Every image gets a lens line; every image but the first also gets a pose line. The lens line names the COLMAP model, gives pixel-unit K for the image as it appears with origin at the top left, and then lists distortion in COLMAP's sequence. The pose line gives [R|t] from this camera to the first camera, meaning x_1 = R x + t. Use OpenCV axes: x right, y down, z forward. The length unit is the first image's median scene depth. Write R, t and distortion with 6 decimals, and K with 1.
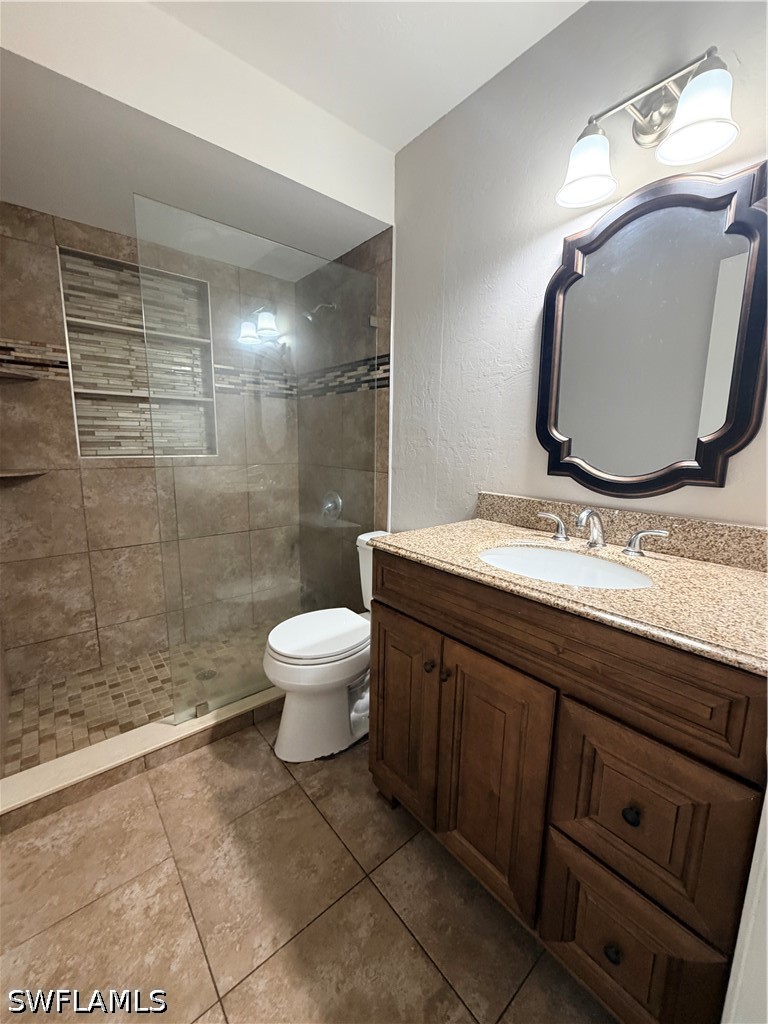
lens RADIAL K [[406.9, 0, 382.4], [0, 406.9, 510.2], [0, 0, 1]] dist [0.000047, 0.000395]
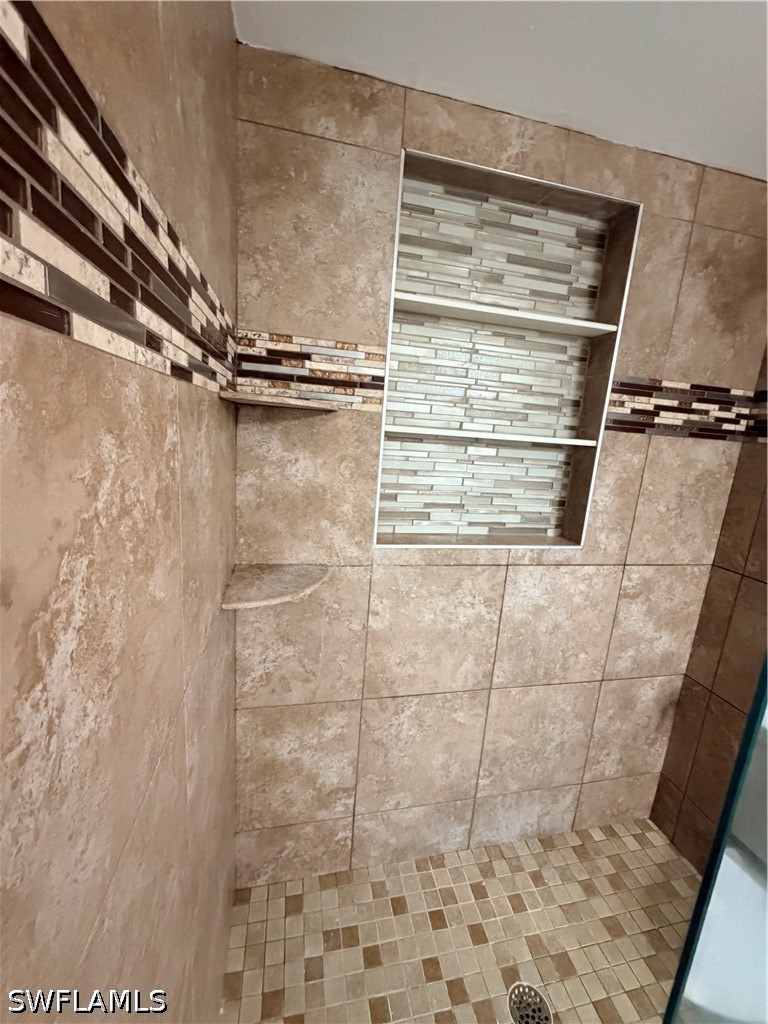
lens RADIAL K [[406.9, 0, 388.0], [0, 406.9, 511.9], [0, 0, 1]] dist [0.000047, 0.000395]
pose [[0.888775, 0.142572, -0.435606, -0.507950], [-0.137199, 0.989568, 0.043953, -0.211493], [0.437328, 0.020700, 0.899064, 0.520784]]
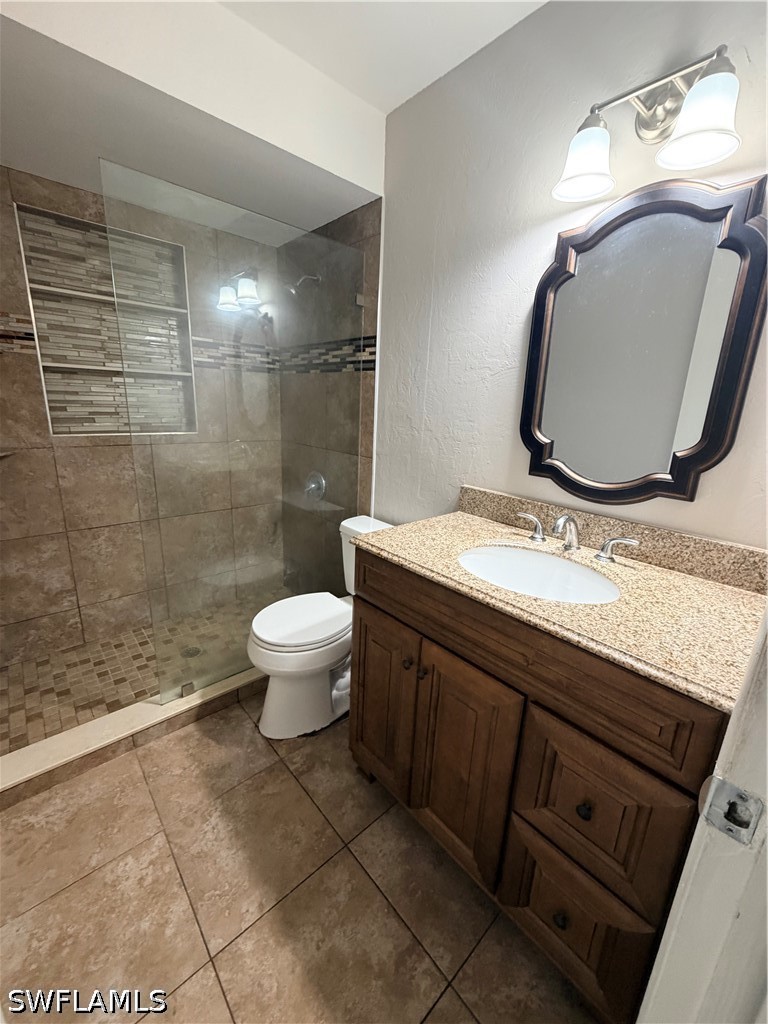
lens RADIAL K [[406.9, 0, 382.1], [0, 406.9, 510.0], [0, 0, 1]] dist [0.000047, 0.000395]
pose [[0.999021, 0.017241, 0.040741, -0.000299], [-0.020900, 0.995616, 0.091175, -0.060652], [-0.038990, -0.091937, 0.995001, -0.004431]]
